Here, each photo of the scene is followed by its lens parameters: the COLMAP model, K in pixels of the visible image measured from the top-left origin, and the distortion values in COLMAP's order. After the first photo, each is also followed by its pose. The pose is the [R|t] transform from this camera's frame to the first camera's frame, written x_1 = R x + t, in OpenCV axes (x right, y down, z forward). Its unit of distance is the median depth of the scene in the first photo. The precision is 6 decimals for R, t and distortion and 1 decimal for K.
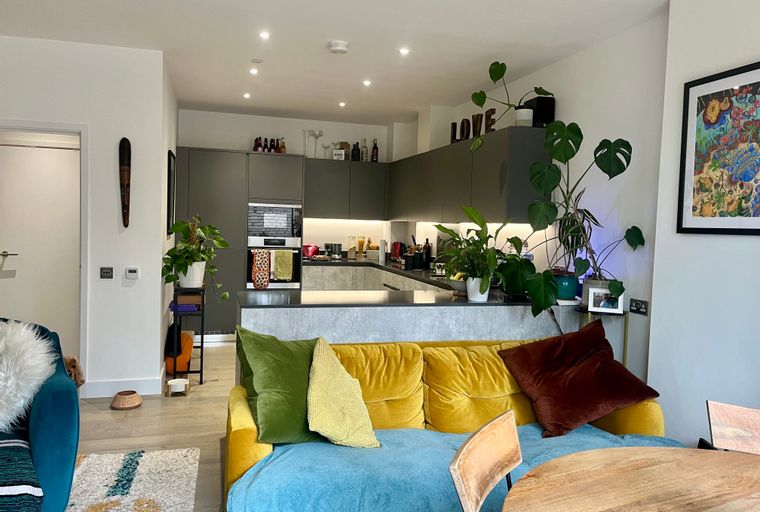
lens RADIAL K [[573.9, 0, 374.7], [0, 573.9, 255.7], [0, 0, 1]] dist [0.024065, -0.029956]
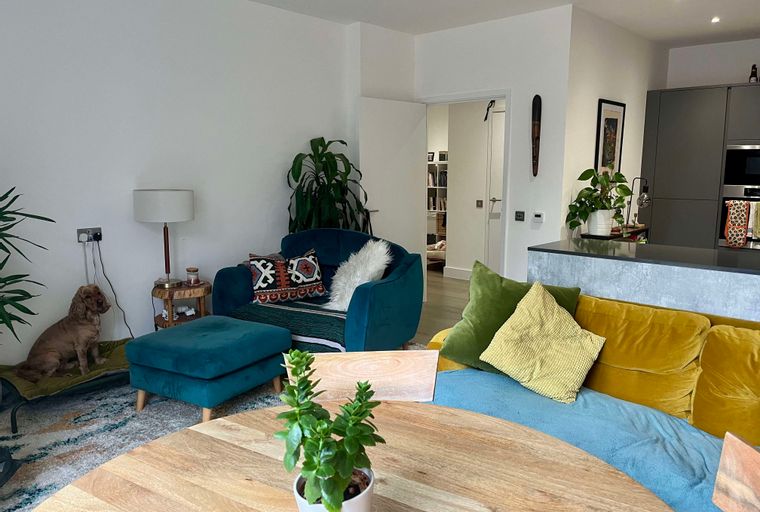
lens RADIAL K [[573.9, 0, 372.7], [0, 573.9, 255.8], [0, 0, 1]] dist [0.024065, -0.029956]
pose [[0.515047, 0.102103, -0.851059, 0.376322], [-0.032462, 0.994491, 0.099665, 0.003623], [0.856547, -0.023705, 0.515524, 0.146573]]
